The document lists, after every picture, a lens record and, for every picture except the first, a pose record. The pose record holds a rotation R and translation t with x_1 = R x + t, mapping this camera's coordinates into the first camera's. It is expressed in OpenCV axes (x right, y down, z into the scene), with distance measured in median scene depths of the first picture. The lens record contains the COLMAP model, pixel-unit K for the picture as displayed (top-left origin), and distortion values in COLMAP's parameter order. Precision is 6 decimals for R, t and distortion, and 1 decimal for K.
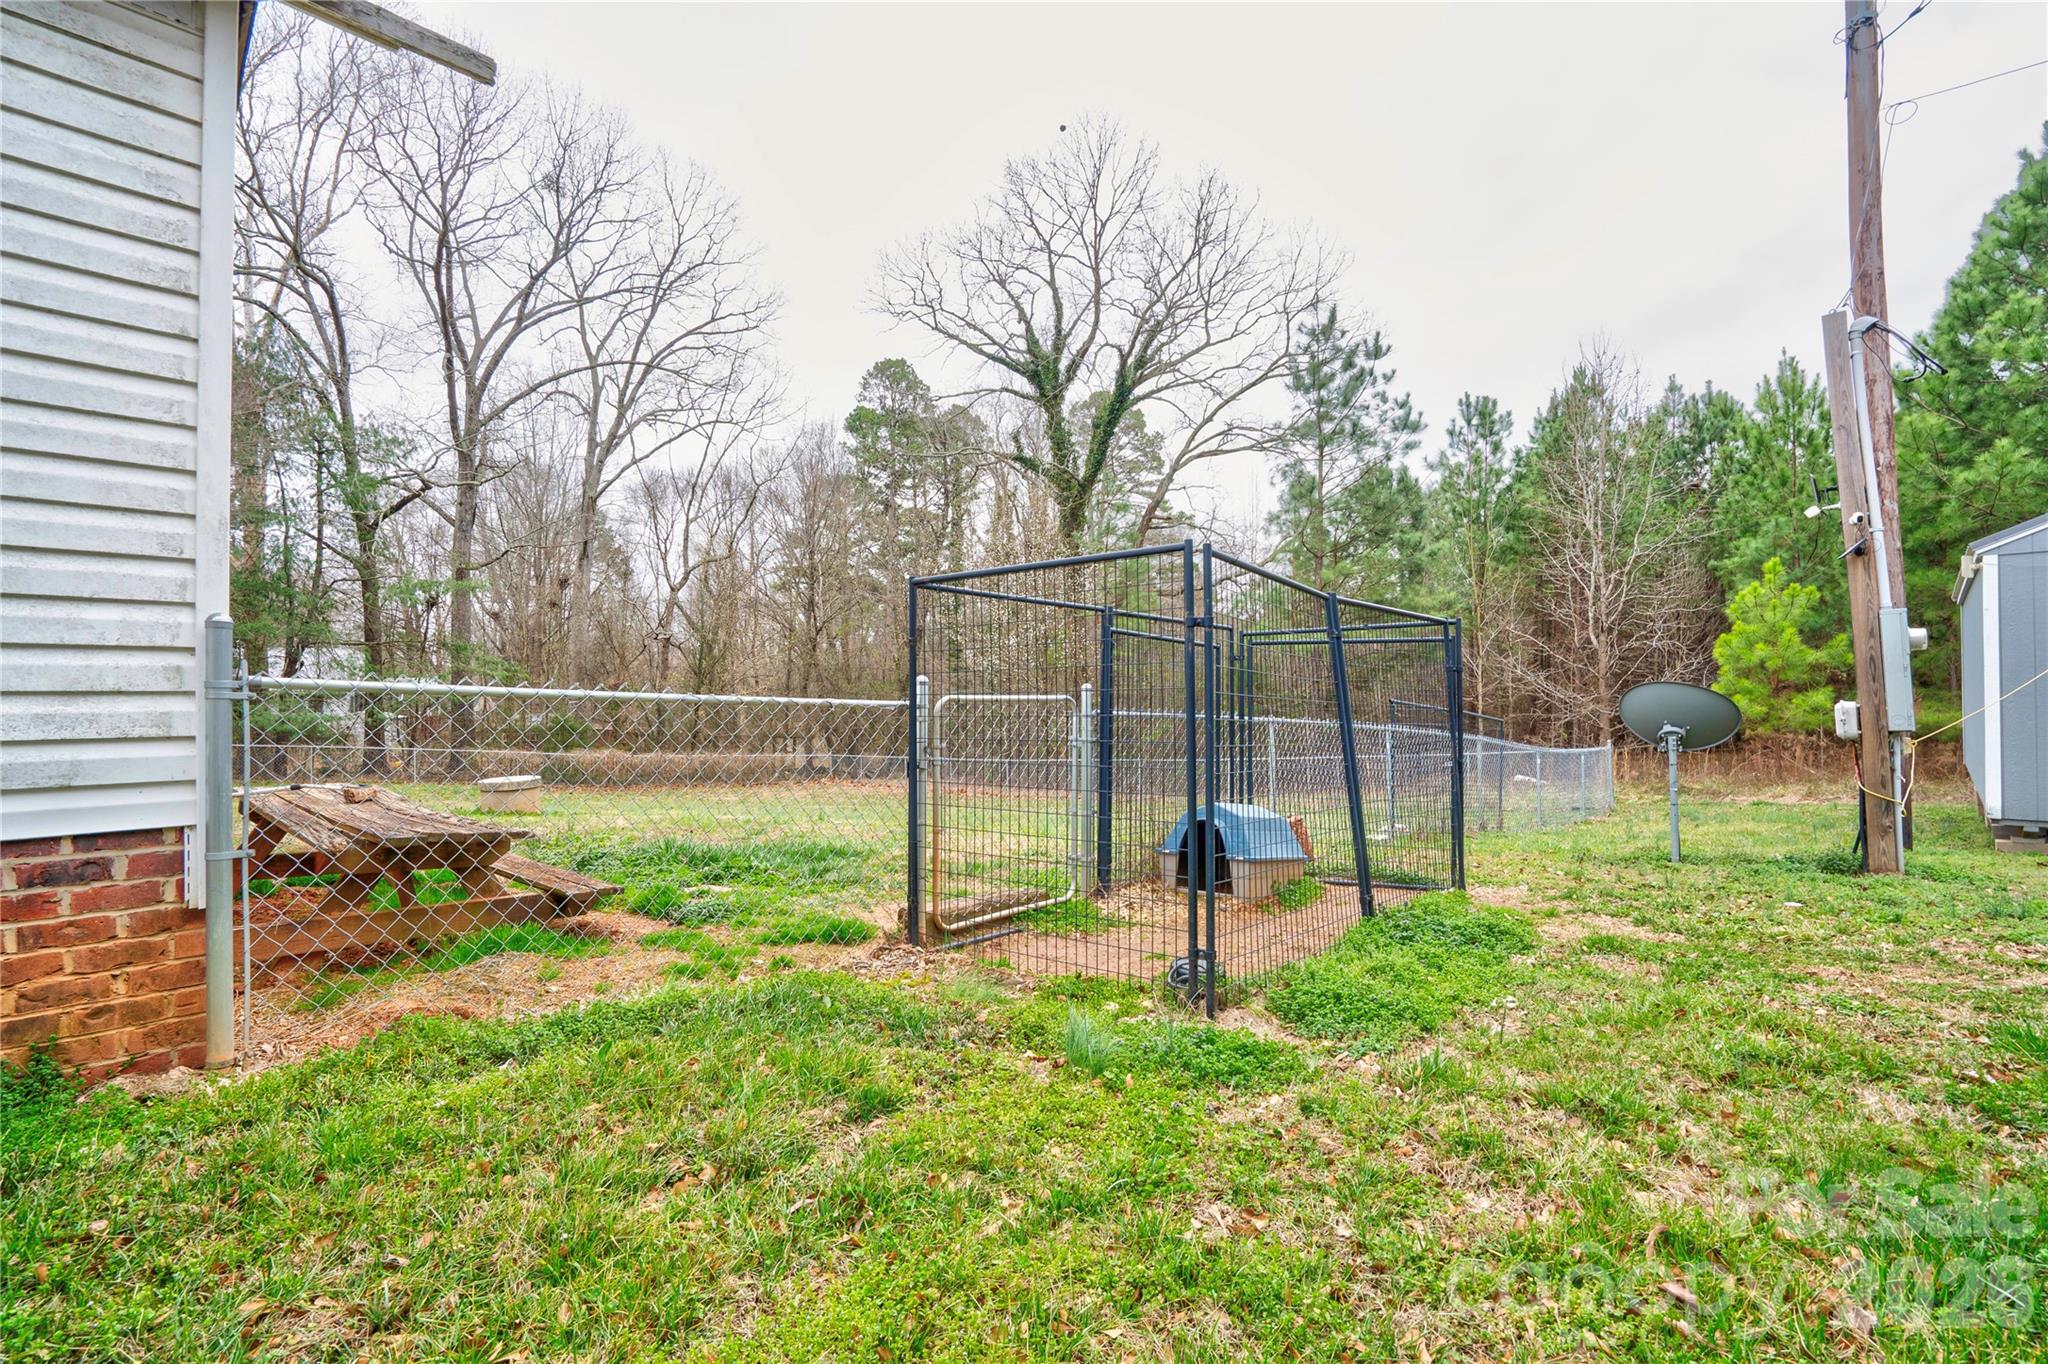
lens RADIAL K [[934.5, 0, 1037.6], [0, 934.5, 685.5], [0, 0, 1]] dist [-0.000432, 0.001731]
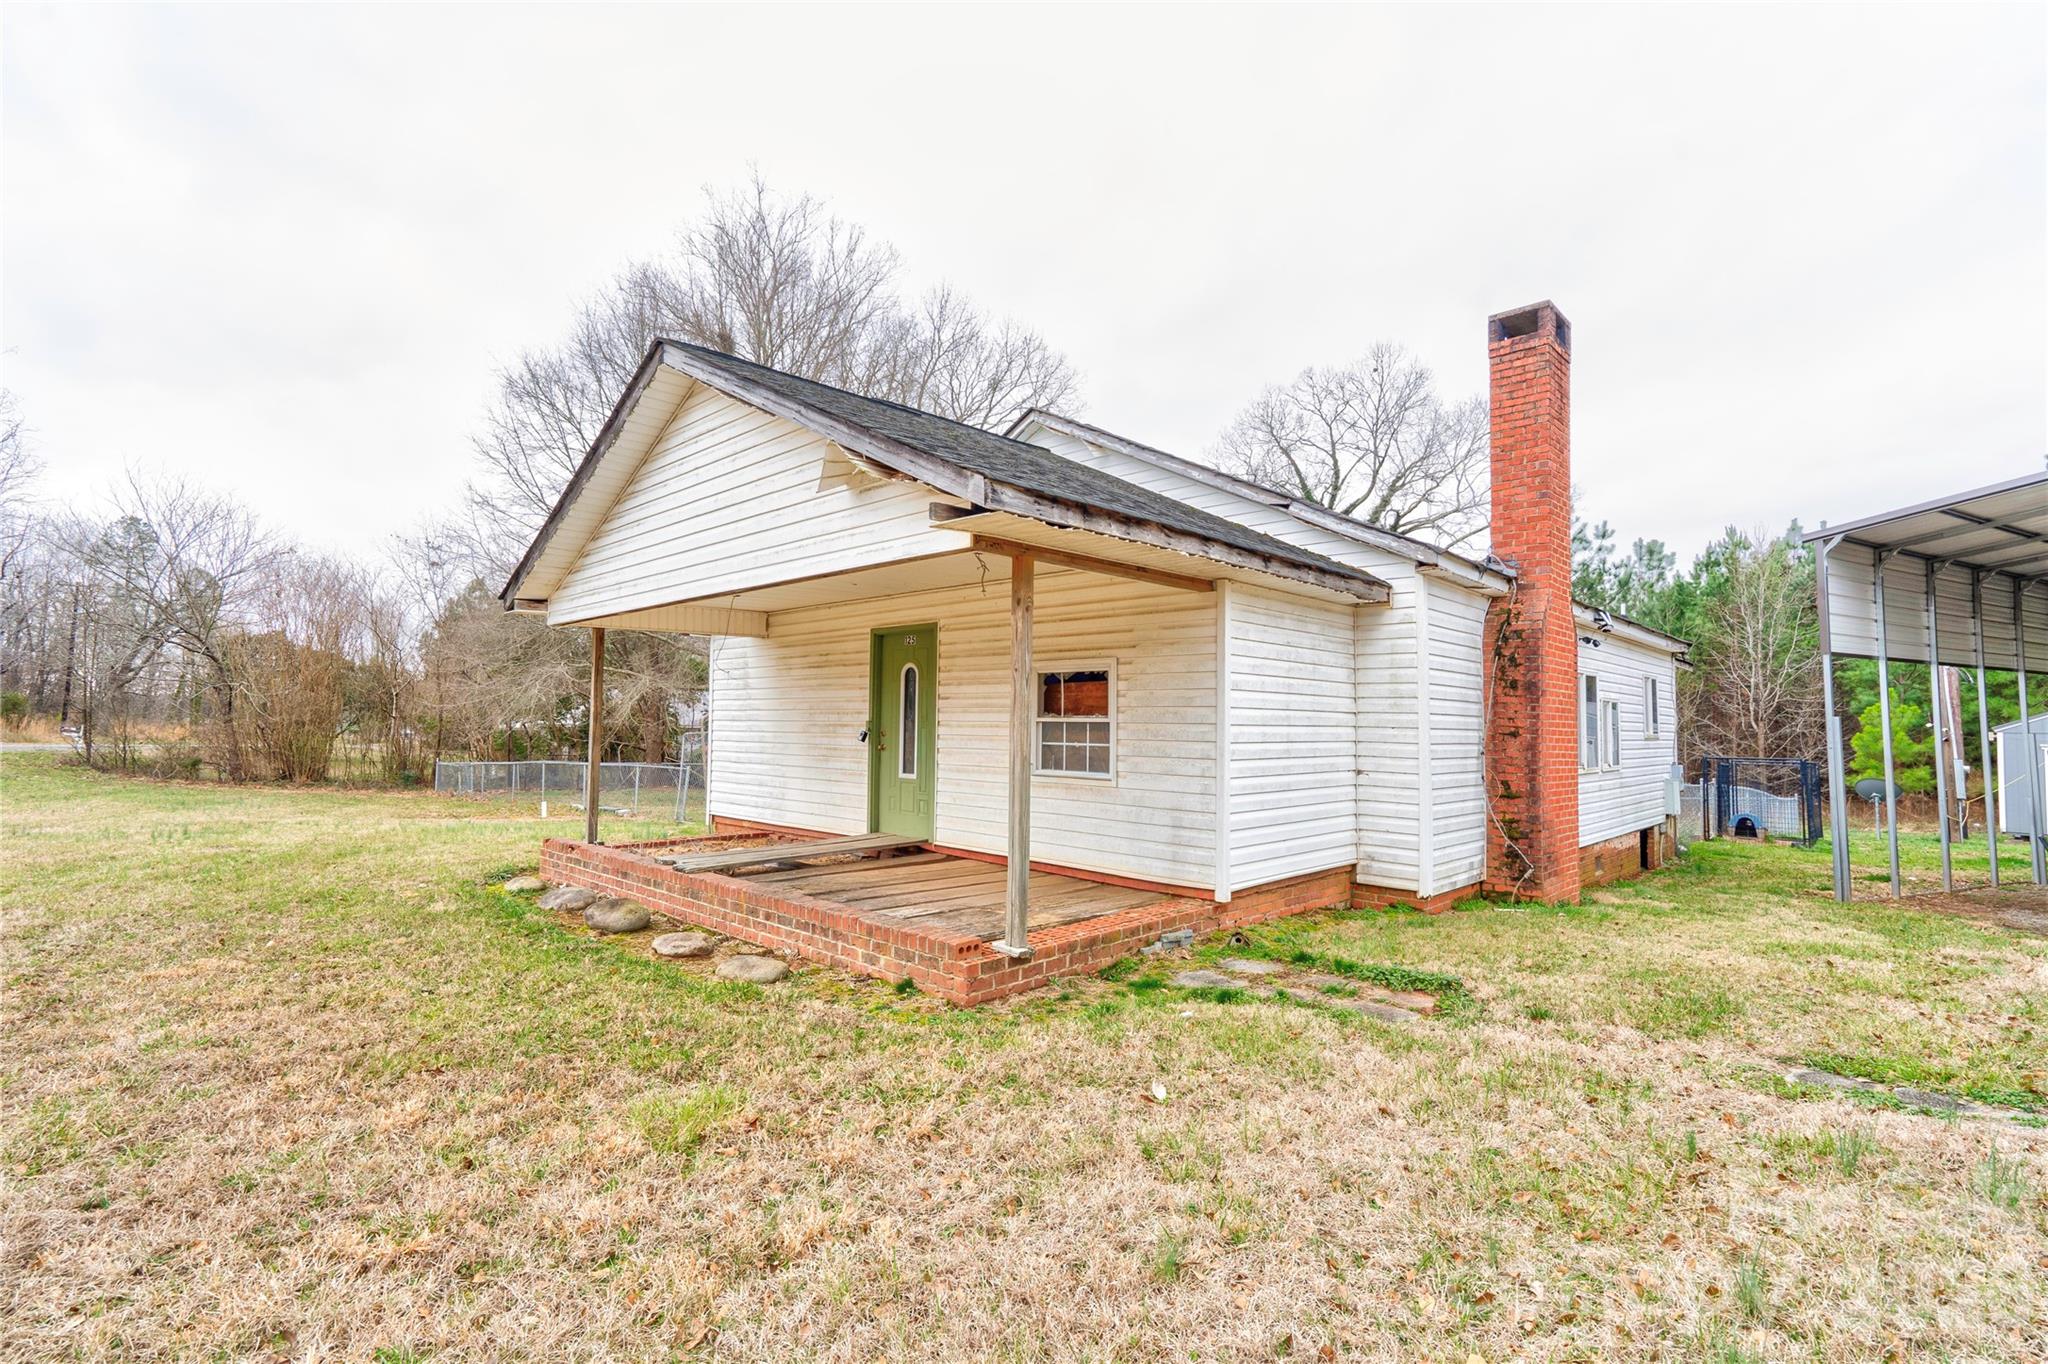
lens RADIAL K [[934.5, 0, 1009.9], [0, 934.5, 674.5], [0, 0, 1]] dist [-0.000432, 0.001731]
pose [[0.997410, 0.025835, -0.067131, -0.365382], [-0.028902, 0.998564, -0.045113, -0.023748], [0.065869, 0.046936, 0.996724, -0.418100]]
